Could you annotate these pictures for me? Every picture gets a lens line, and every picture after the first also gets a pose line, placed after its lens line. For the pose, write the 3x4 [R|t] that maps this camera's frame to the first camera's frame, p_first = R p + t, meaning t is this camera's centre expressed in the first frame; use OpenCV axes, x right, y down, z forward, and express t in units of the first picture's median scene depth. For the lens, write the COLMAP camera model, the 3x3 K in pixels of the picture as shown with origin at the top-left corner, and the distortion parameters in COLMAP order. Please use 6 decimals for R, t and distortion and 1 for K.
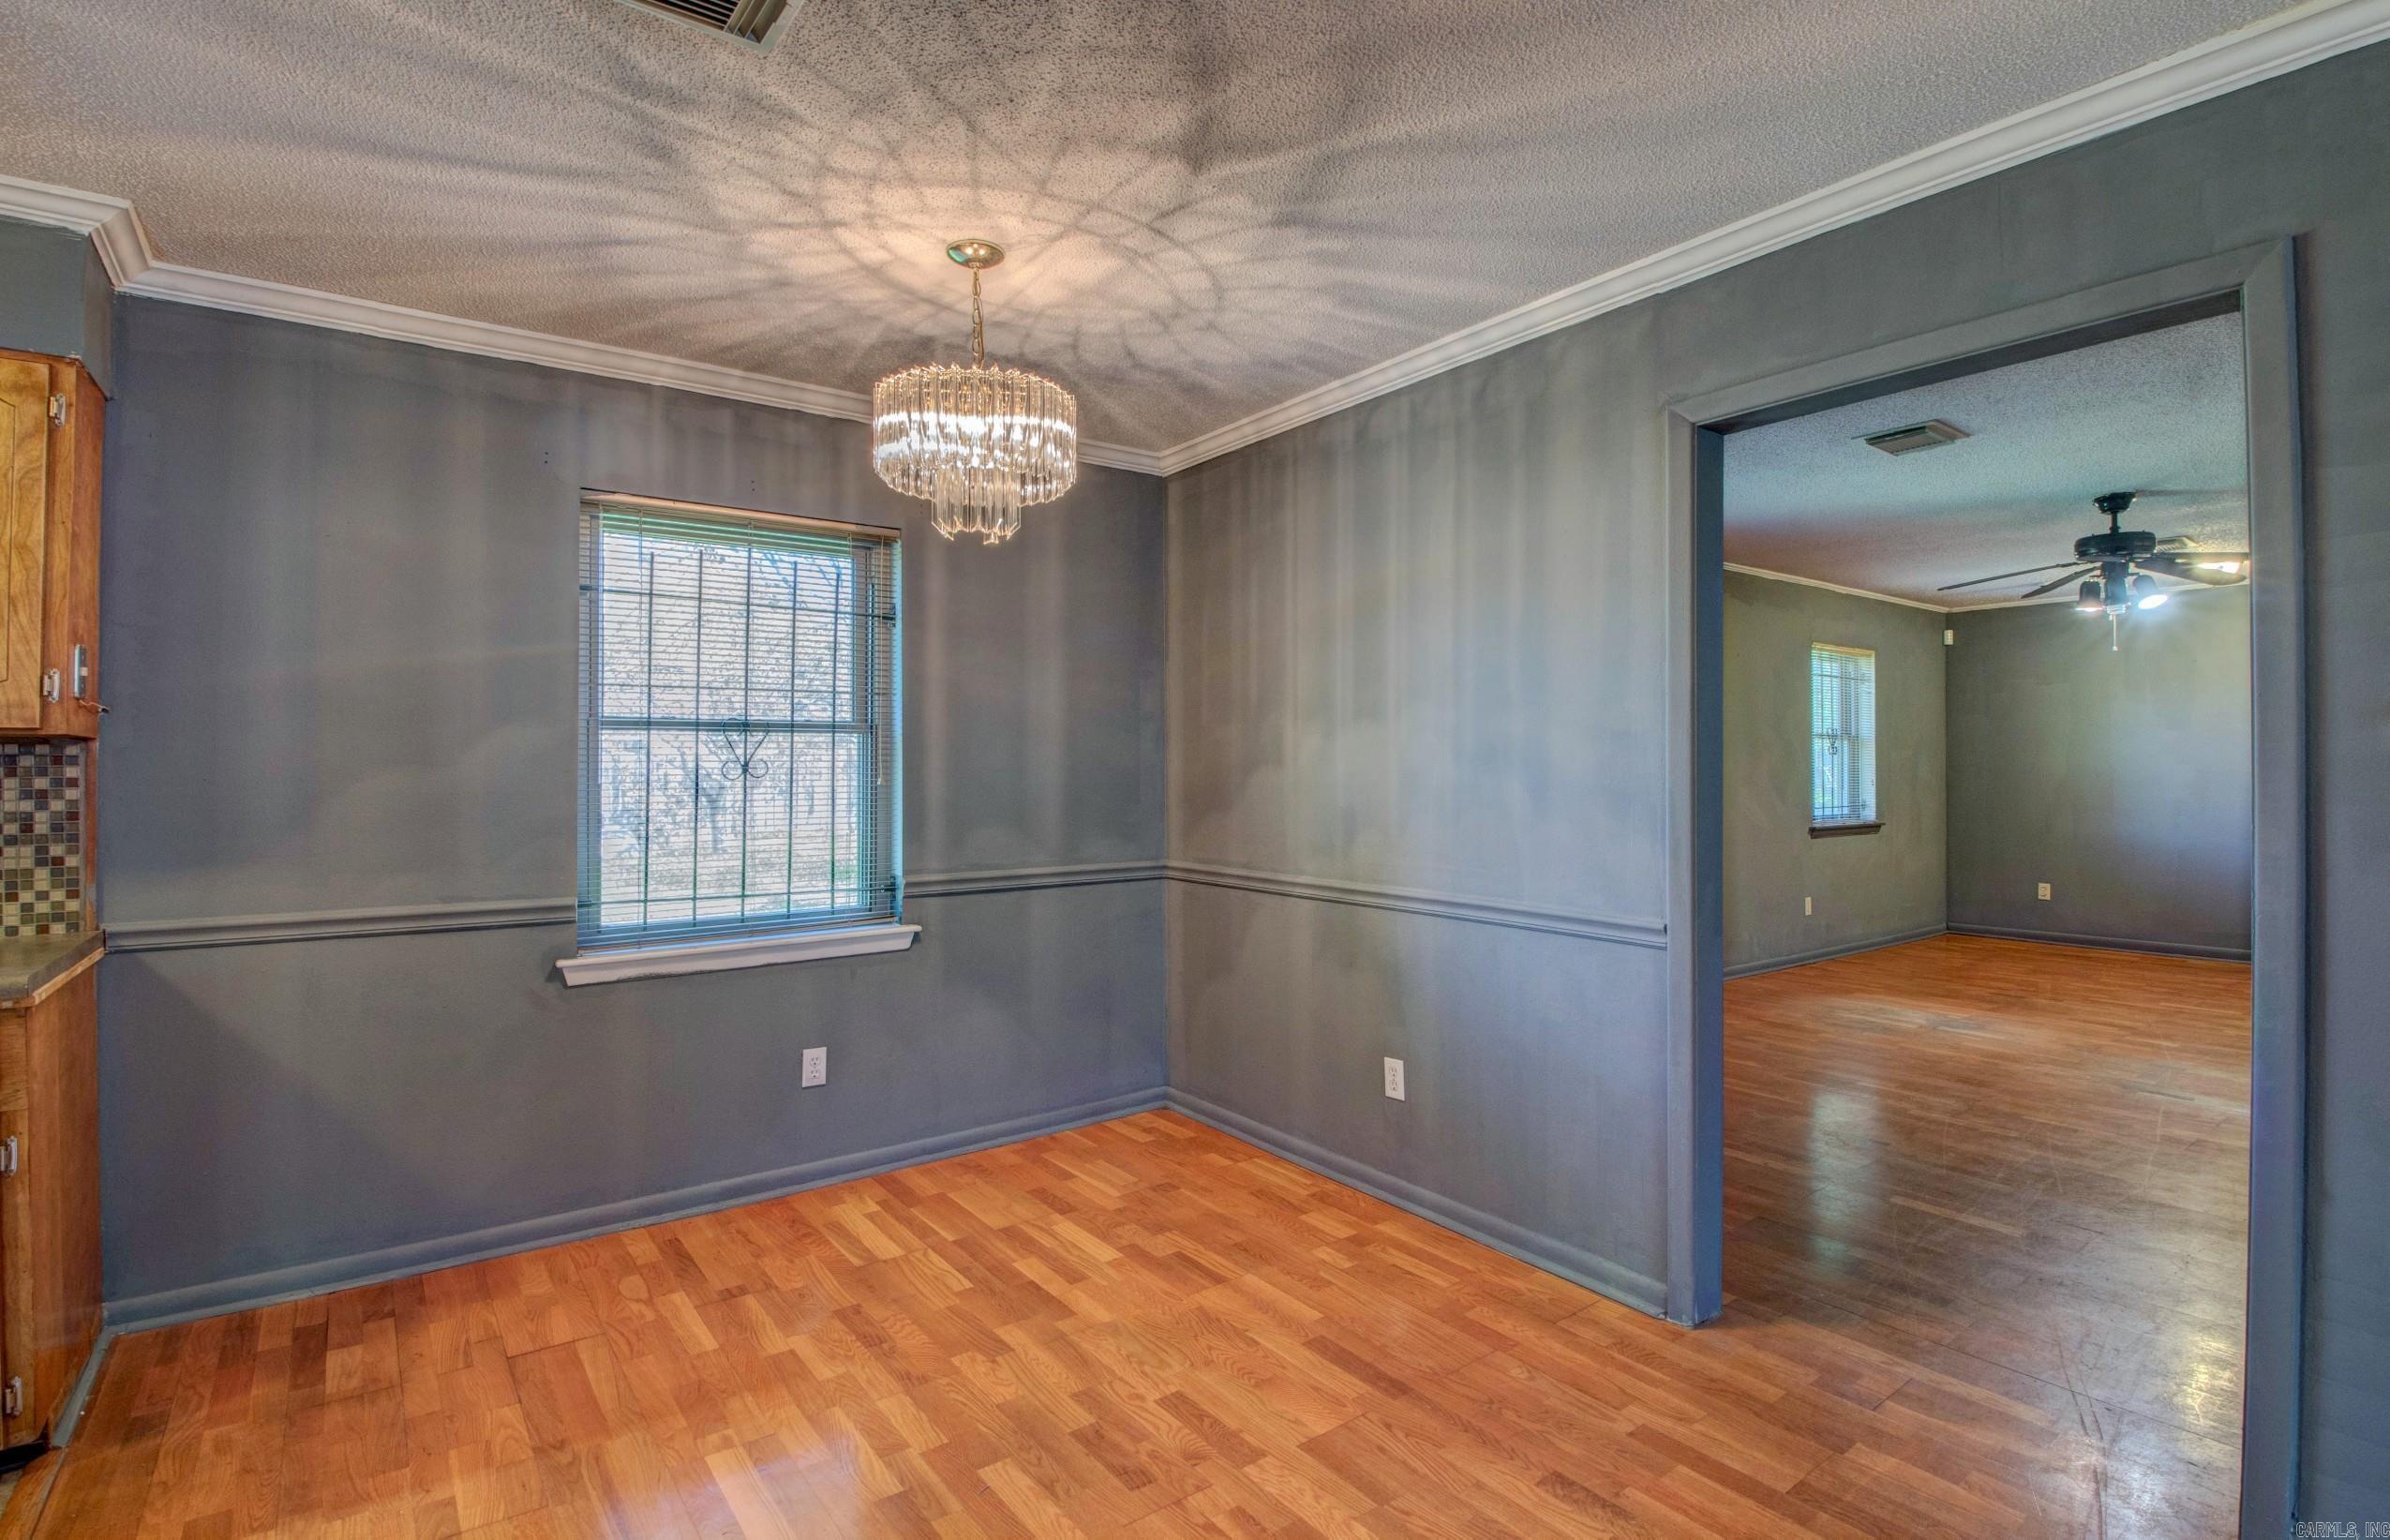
lens RADIAL K [[1108.5, 0, 1177.7], [0, 1108.5, 756.0], [0, 0, 1]] dist [-0.003442, -0.013875]
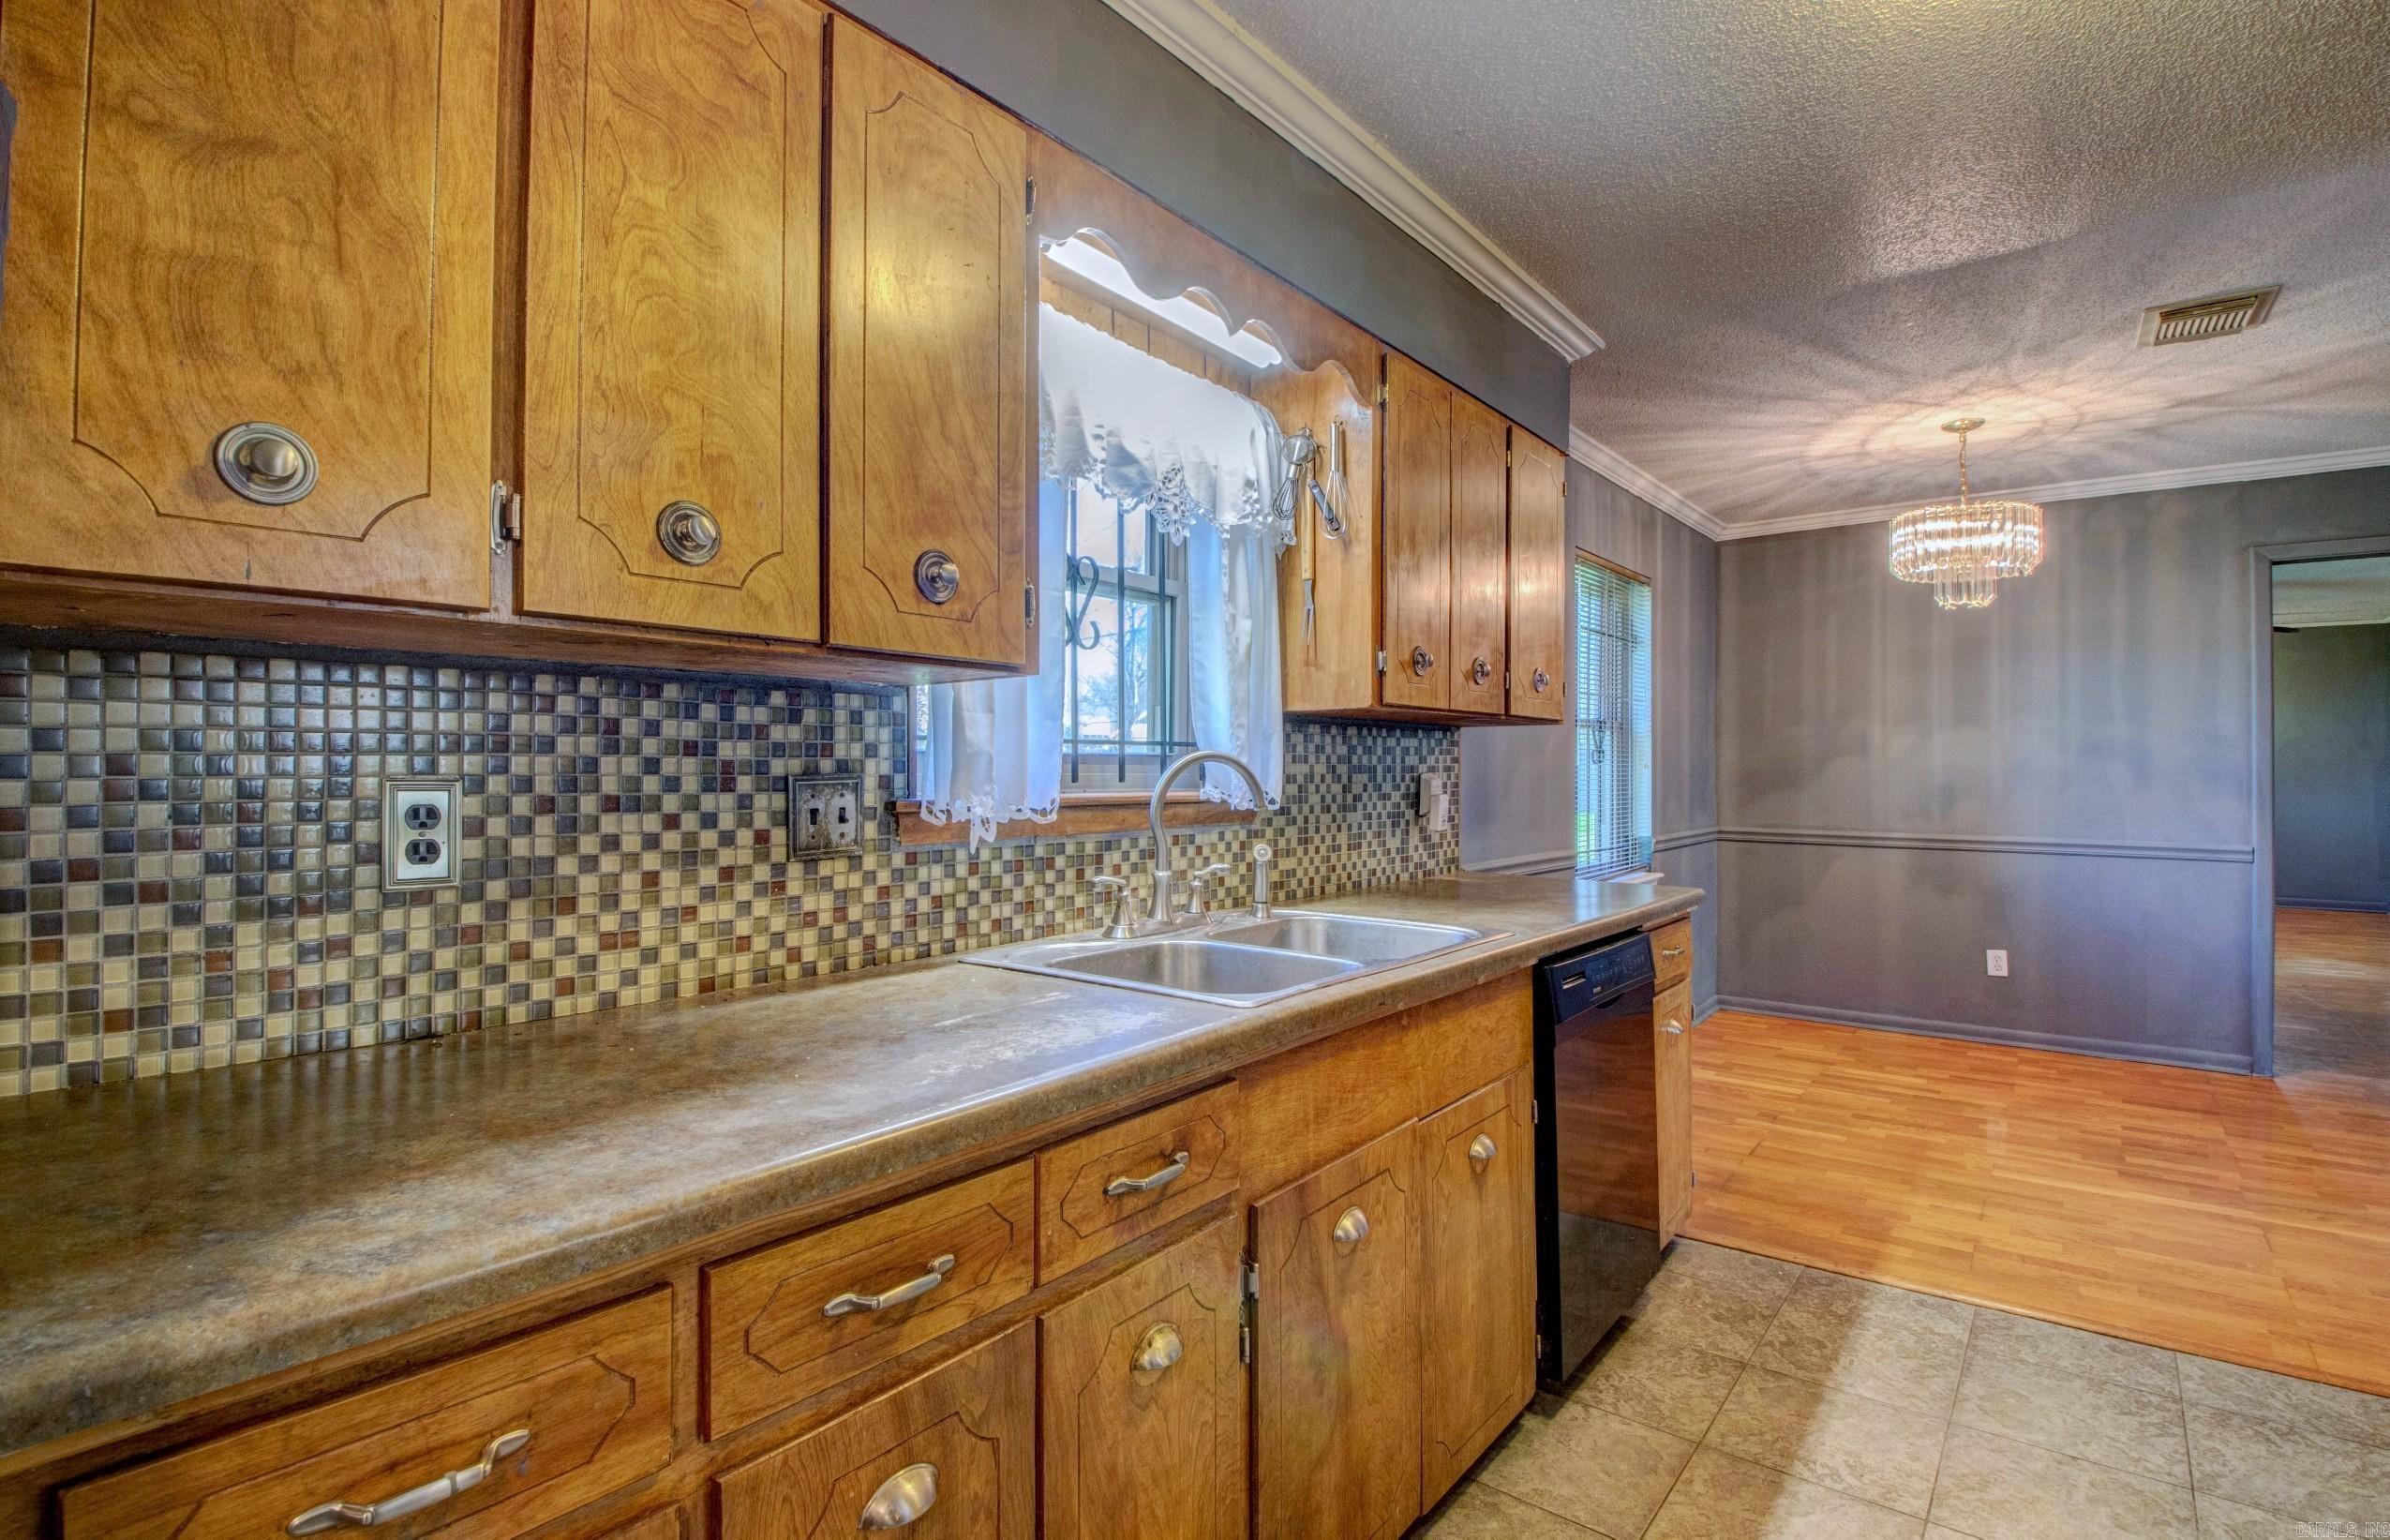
lens RADIAL K [[1108.5, 0, 1170.3], [0, 1108.5, 752.3], [0, 0, 1]] dist [-0.003442, -0.013875]
pose [[0.967555, 0.008773, 0.252509, -1.420291], [-0.008464, 0.999962, -0.002307, 0.017978], [-0.252519, 0.000095, 0.967592, -0.187924]]
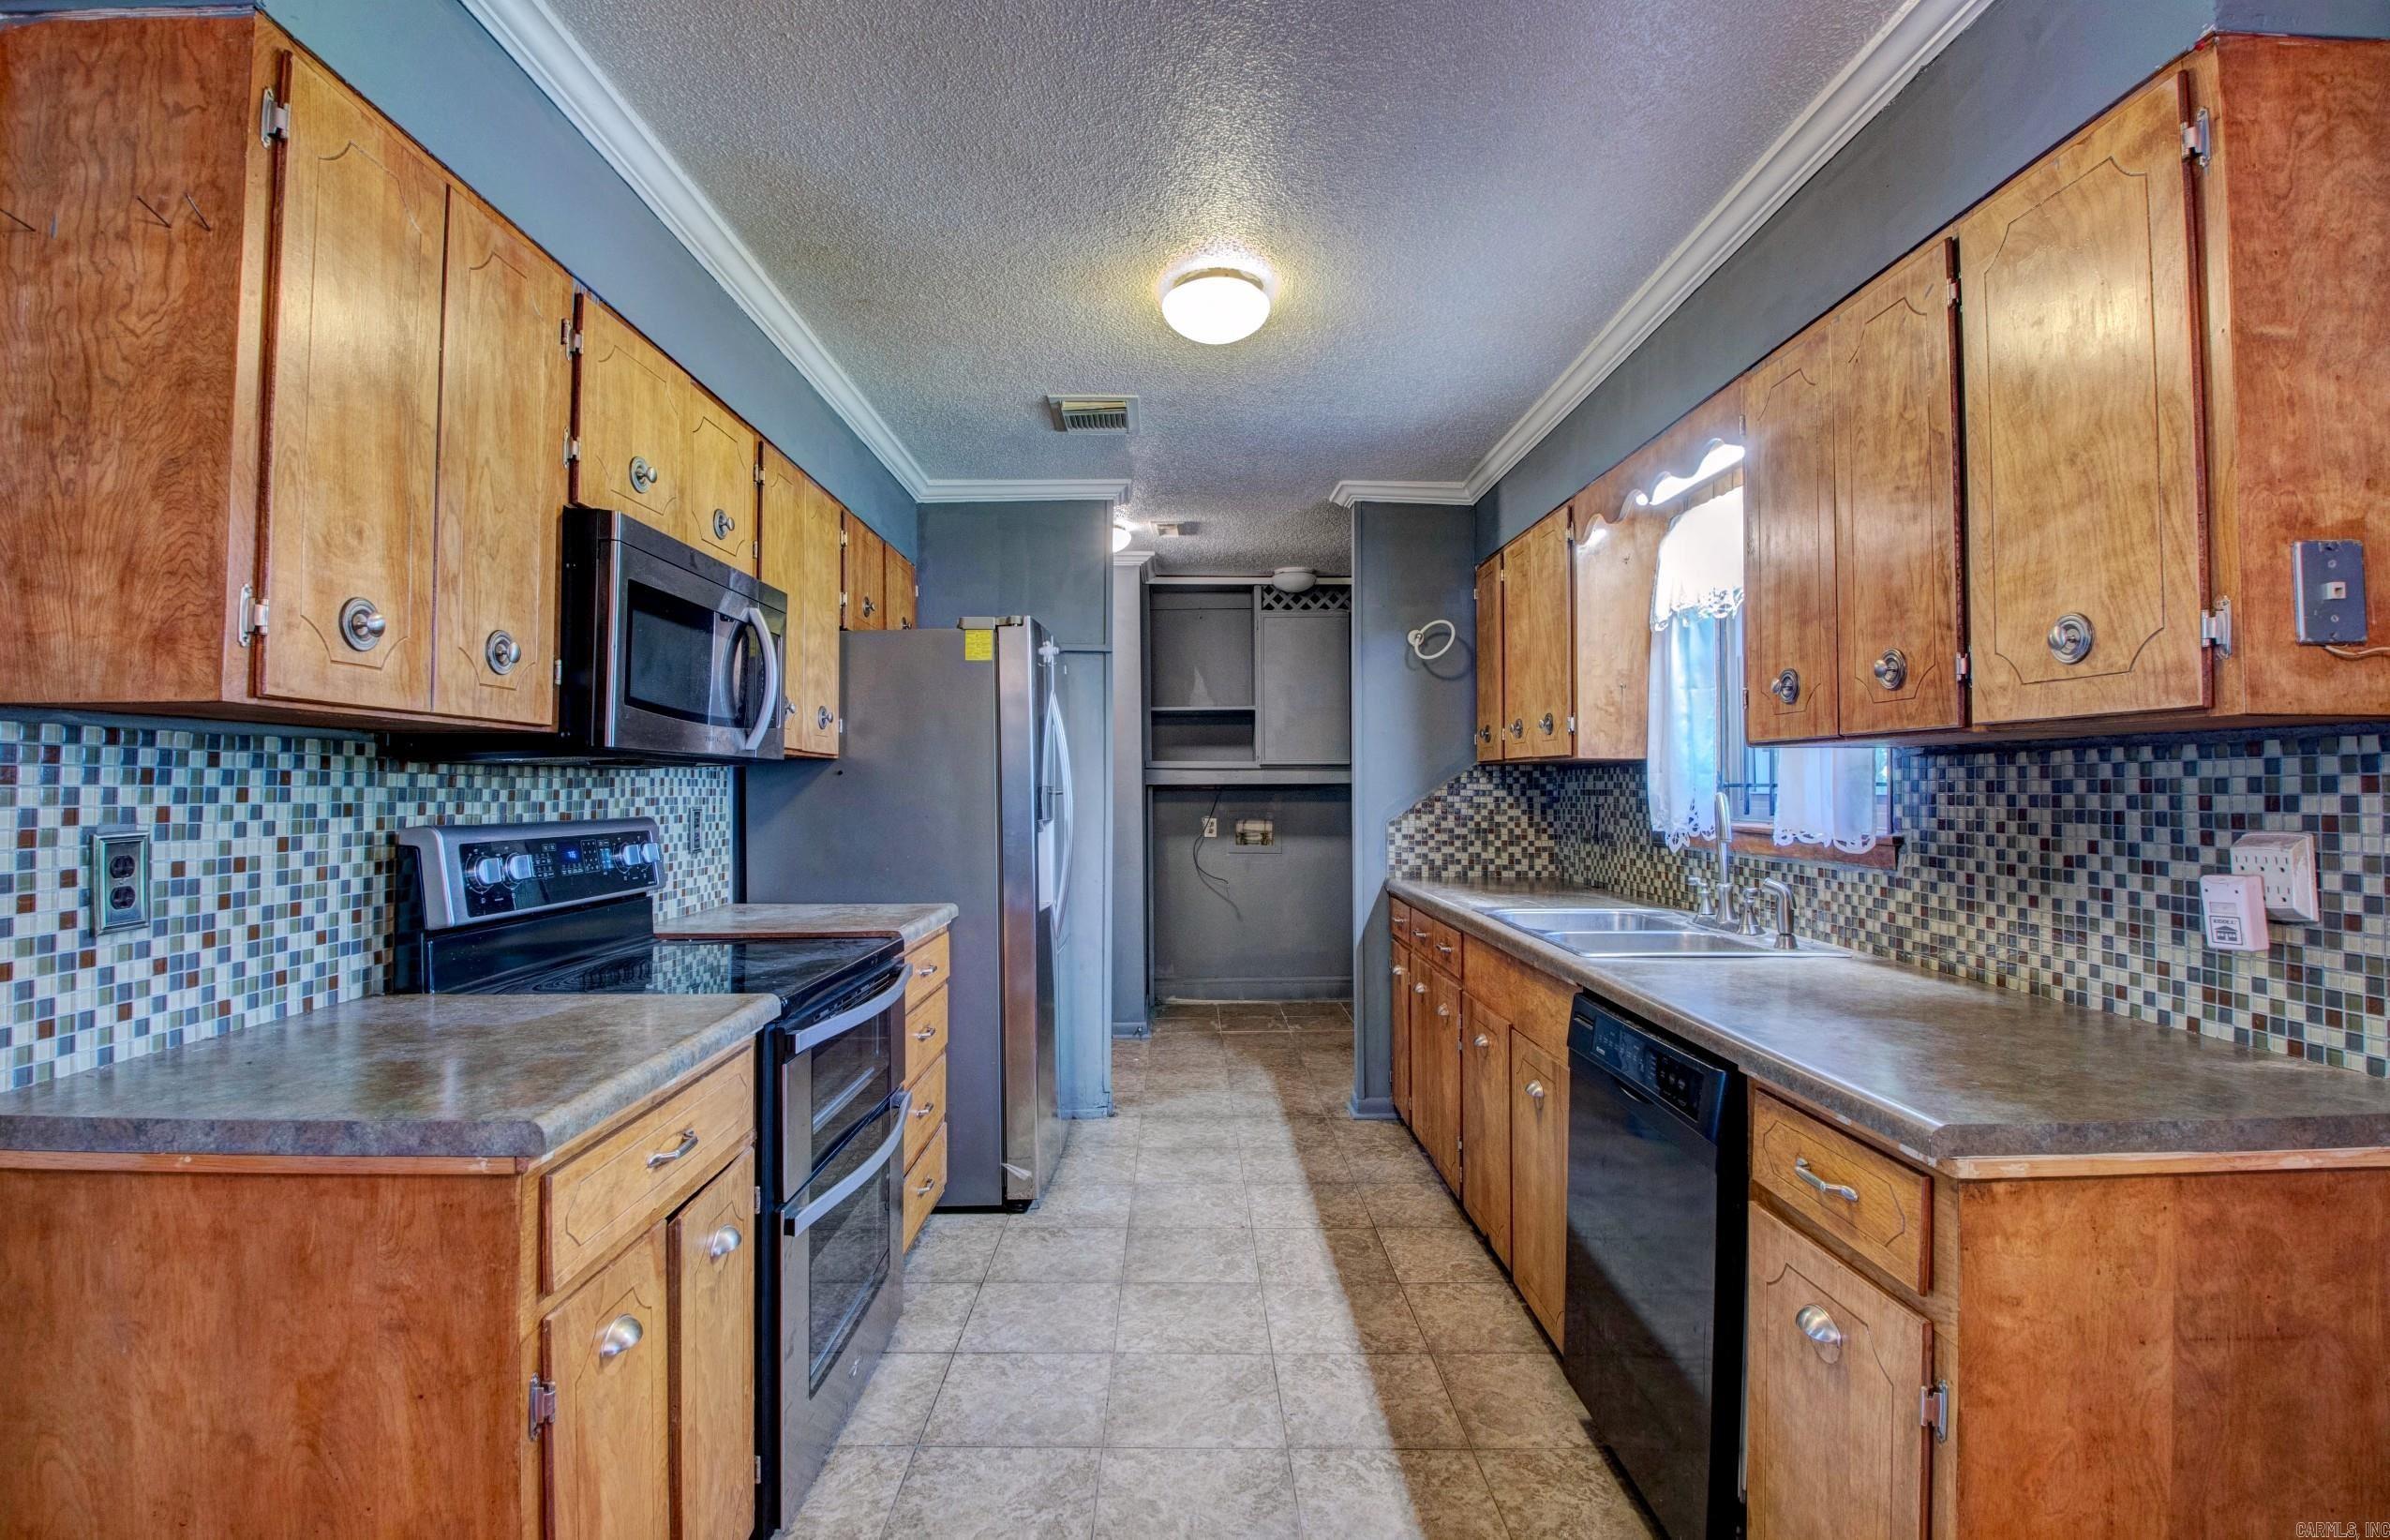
lens RADIAL K [[1108.5, 0, 1185.5], [0, 1108.5, 757.9], [0, 0, 1]] dist [-0.003442, -0.013875]
pose [[-0.576290, -0.018507, -0.817036, -0.211742], [0.011582, 0.999458, -0.030808, 0.009484], [0.817163, -0.027217, -0.575763, 0.670359]]
